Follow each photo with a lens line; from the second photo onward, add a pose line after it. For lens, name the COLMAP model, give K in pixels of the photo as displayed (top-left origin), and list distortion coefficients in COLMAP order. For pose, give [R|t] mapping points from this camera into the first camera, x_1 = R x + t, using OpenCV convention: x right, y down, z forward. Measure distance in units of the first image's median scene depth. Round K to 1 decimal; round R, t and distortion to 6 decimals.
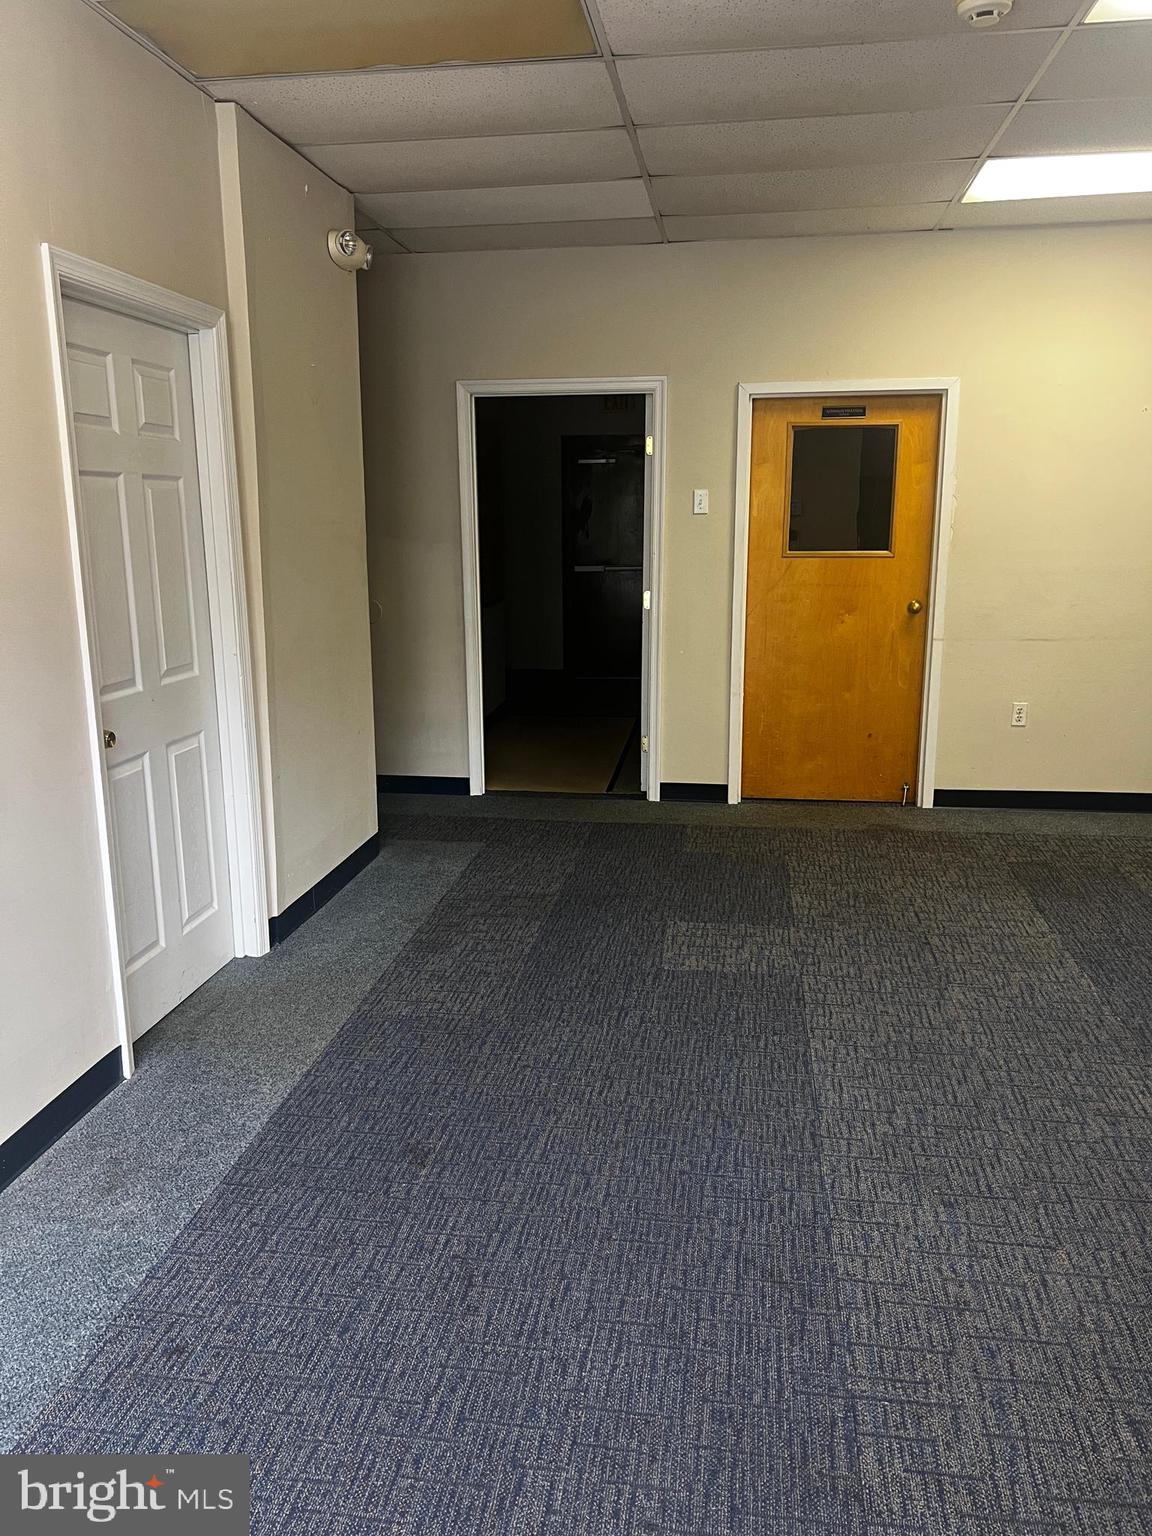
lens RADIAL K [[1145.6, 0, 562.0], [0, 1145.6, 770.6], [0, 0, 1]] dist [0.035624, -0.040503]
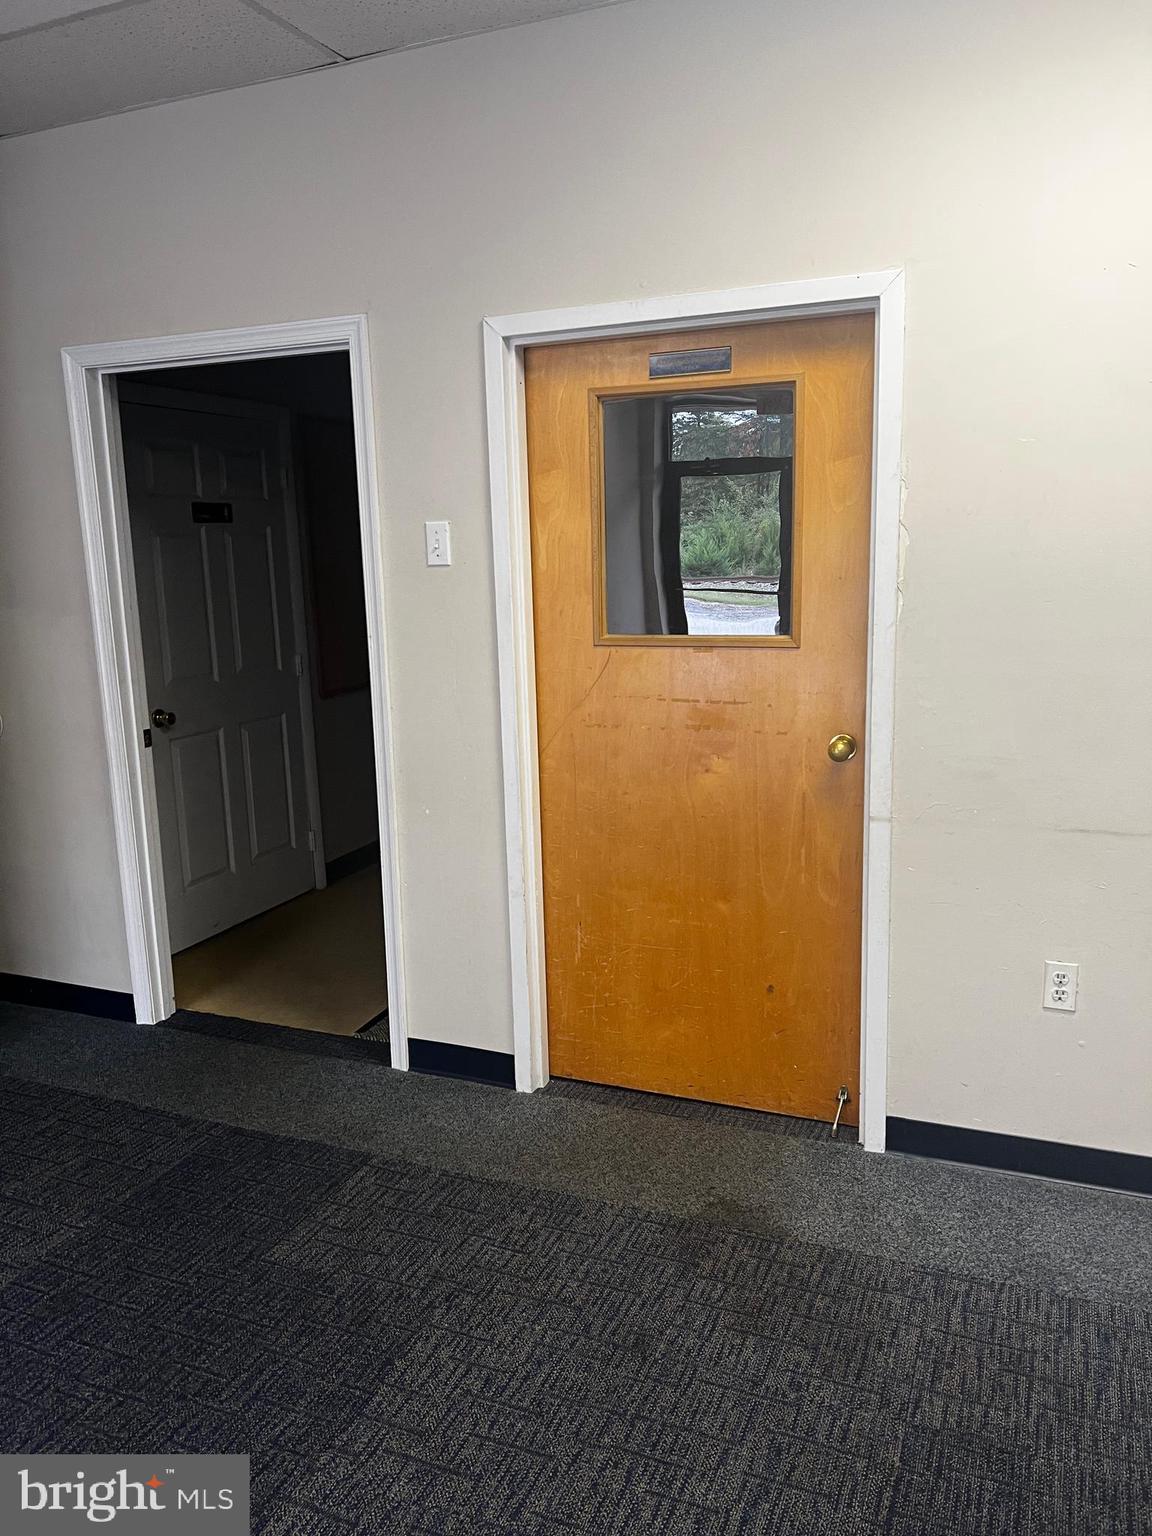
lens RADIAL K [[1145.6, 0, 577.3], [0, 1145.6, 754.5], [0, 0, 1]] dist [0.035624, -0.040503]
pose [[0.969282, 0.025346, -0.244642, 0.319477], [-0.031820, 0.999239, -0.022547, -0.125381], [0.243884, 0.029639, 0.969351, 0.498537]]
